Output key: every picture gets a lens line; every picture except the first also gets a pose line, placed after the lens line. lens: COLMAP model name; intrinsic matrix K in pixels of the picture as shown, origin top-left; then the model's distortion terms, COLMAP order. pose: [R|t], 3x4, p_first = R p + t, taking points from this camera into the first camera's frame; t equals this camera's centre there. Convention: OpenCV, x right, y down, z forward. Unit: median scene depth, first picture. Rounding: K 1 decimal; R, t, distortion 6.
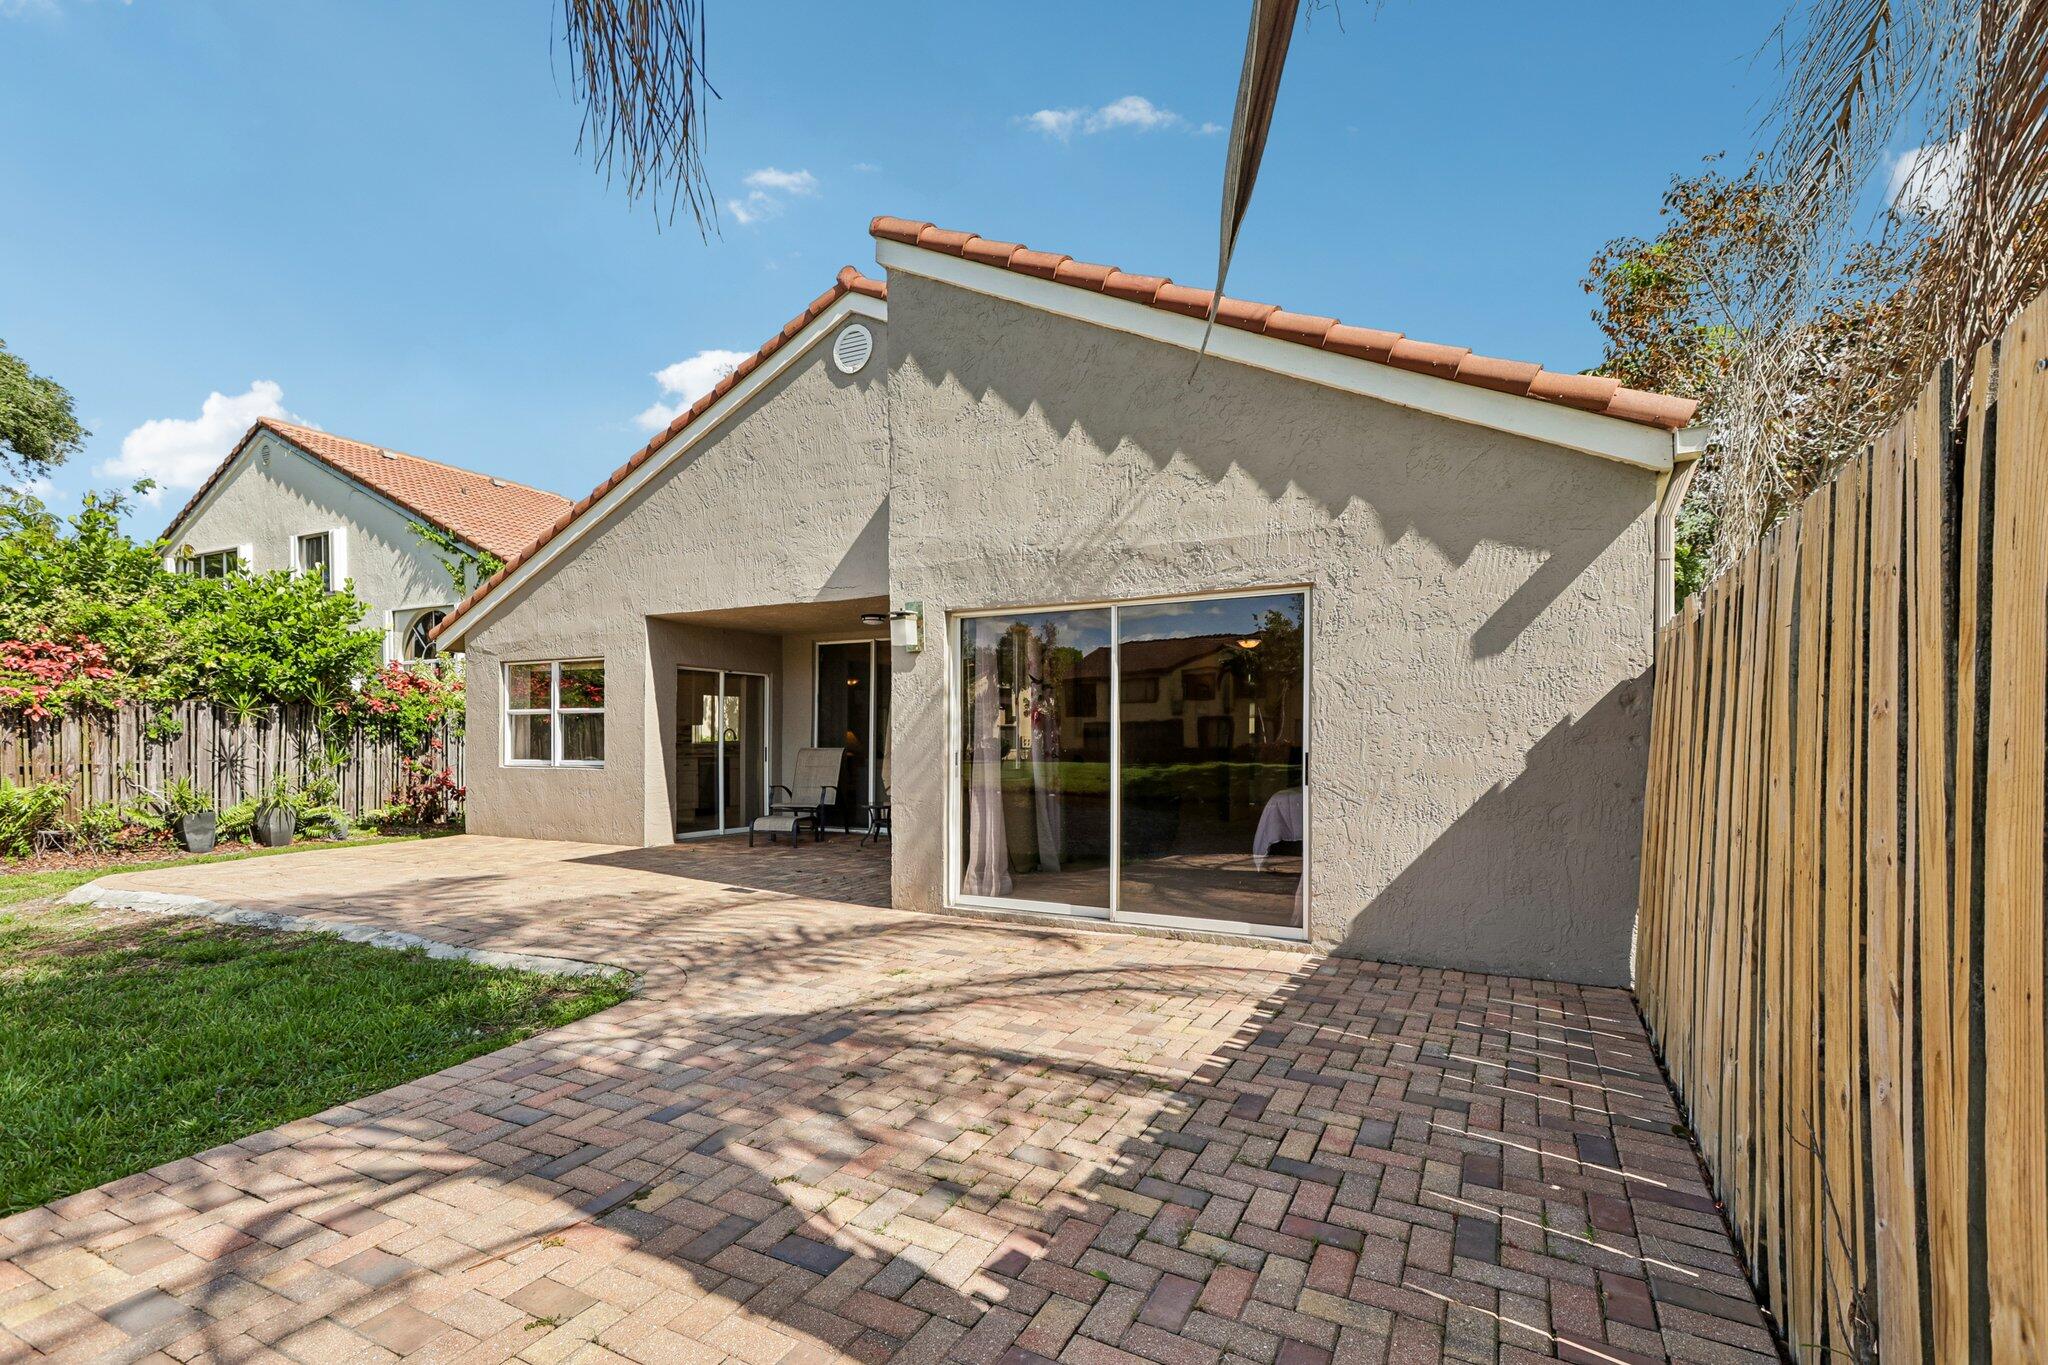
lens RADIAL K [[918.9, 0, 964.7], [0, 918.9, 731.6], [0, 0, 1]] dist [-0.005472, 0.002777]
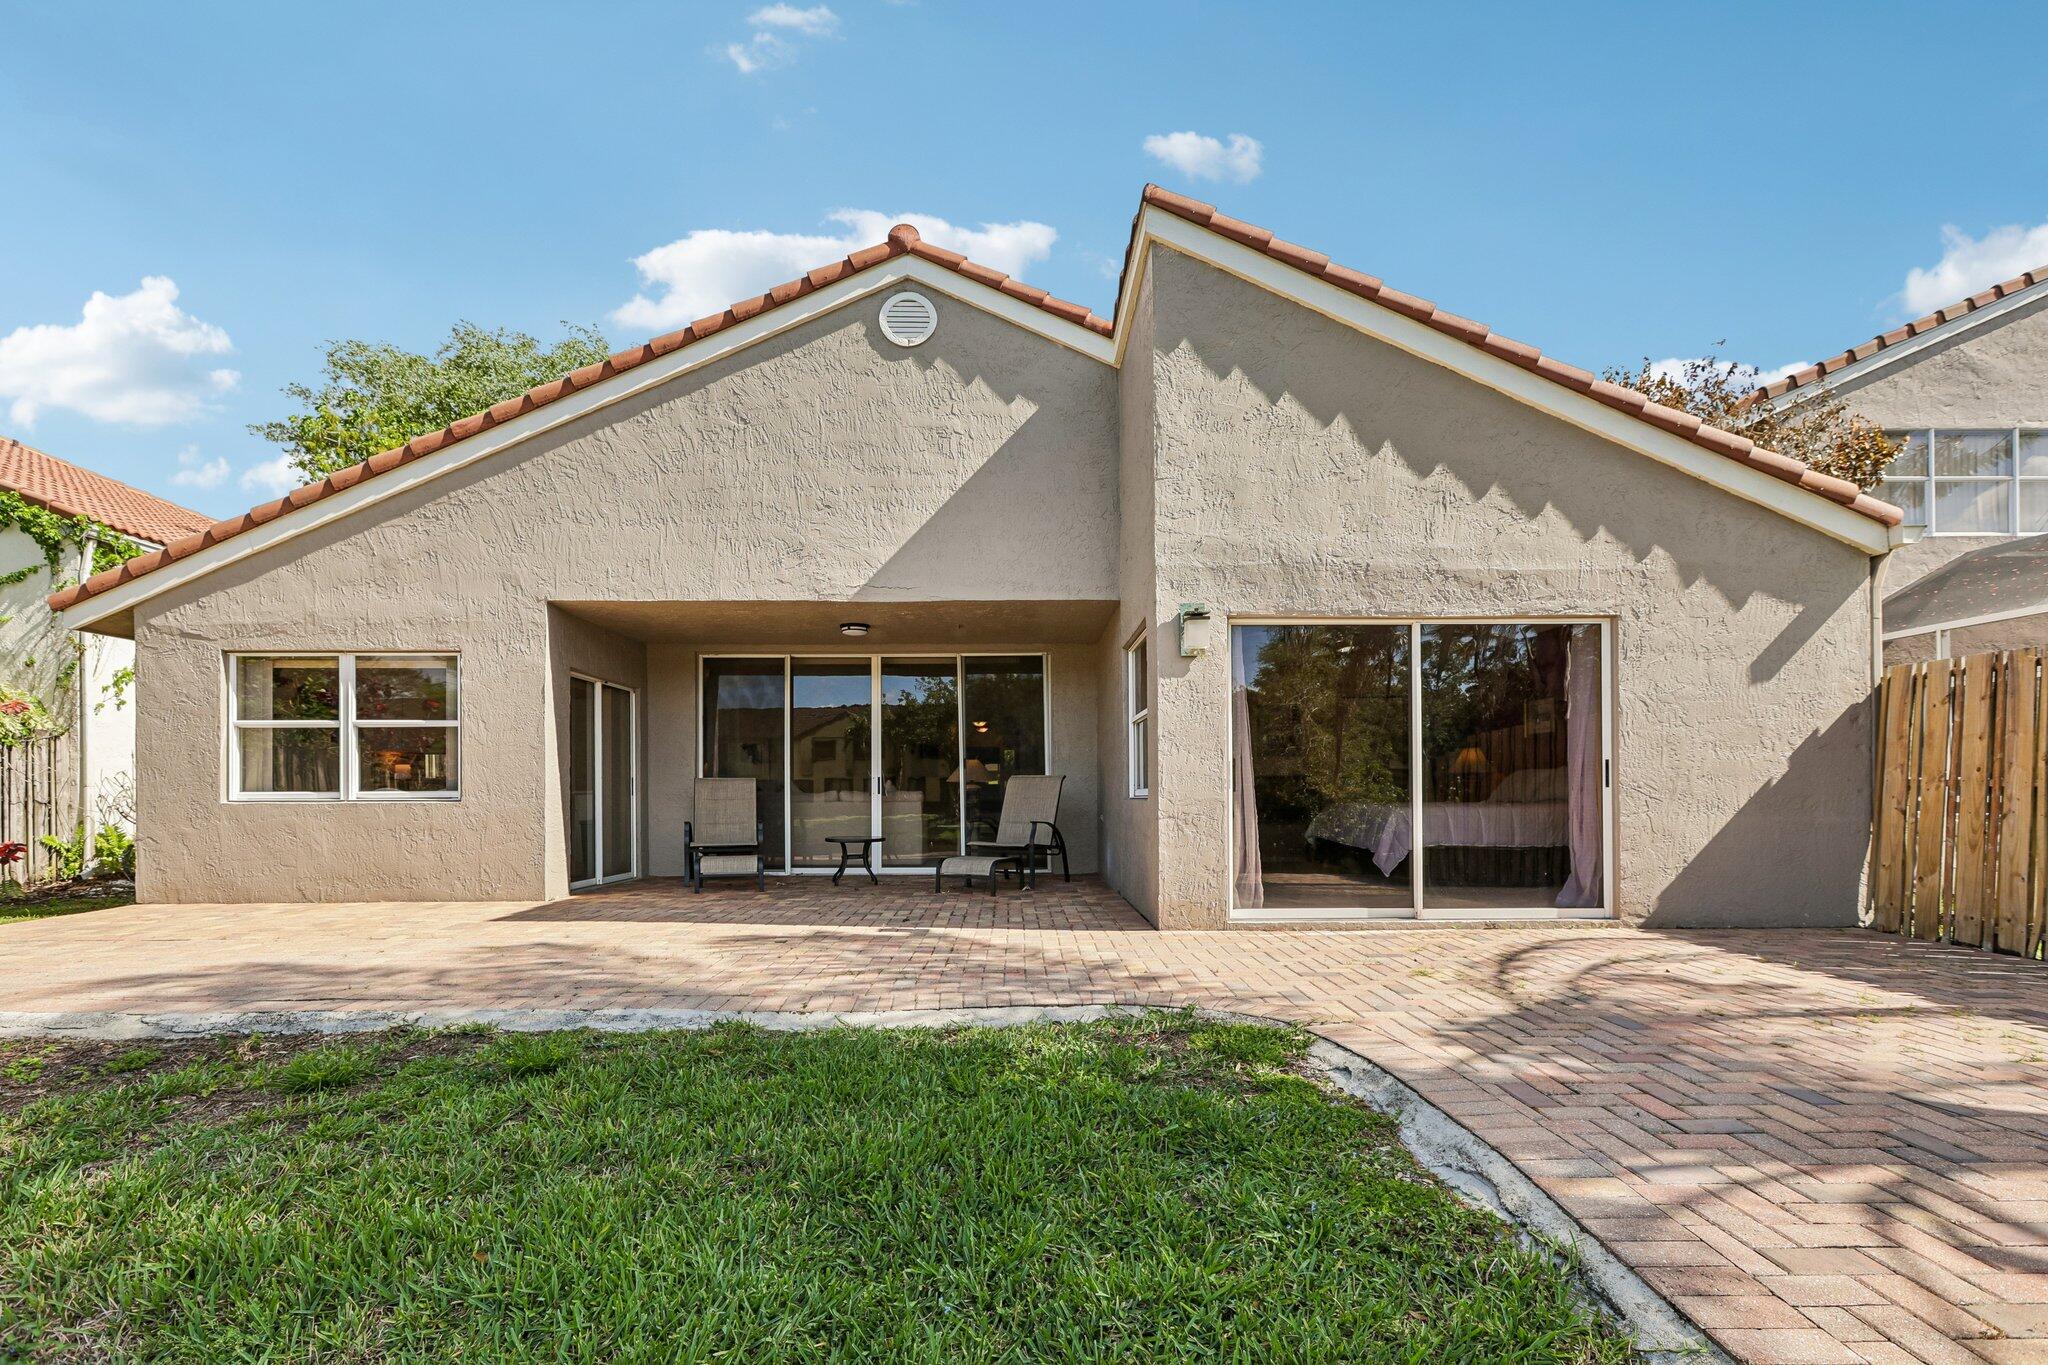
lens RADIAL K [[918.9, 0, 960.2], [0, 918.9, 799.8], [0, 0, 1]] dist [-0.005472, 0.002777]
pose [[0.881650, 0.001265, 0.471902, -0.757394], [-0.006535, 0.999933, 0.009529, 0.057018], [-0.471858, -0.011485, 0.881600, 0.294833]]
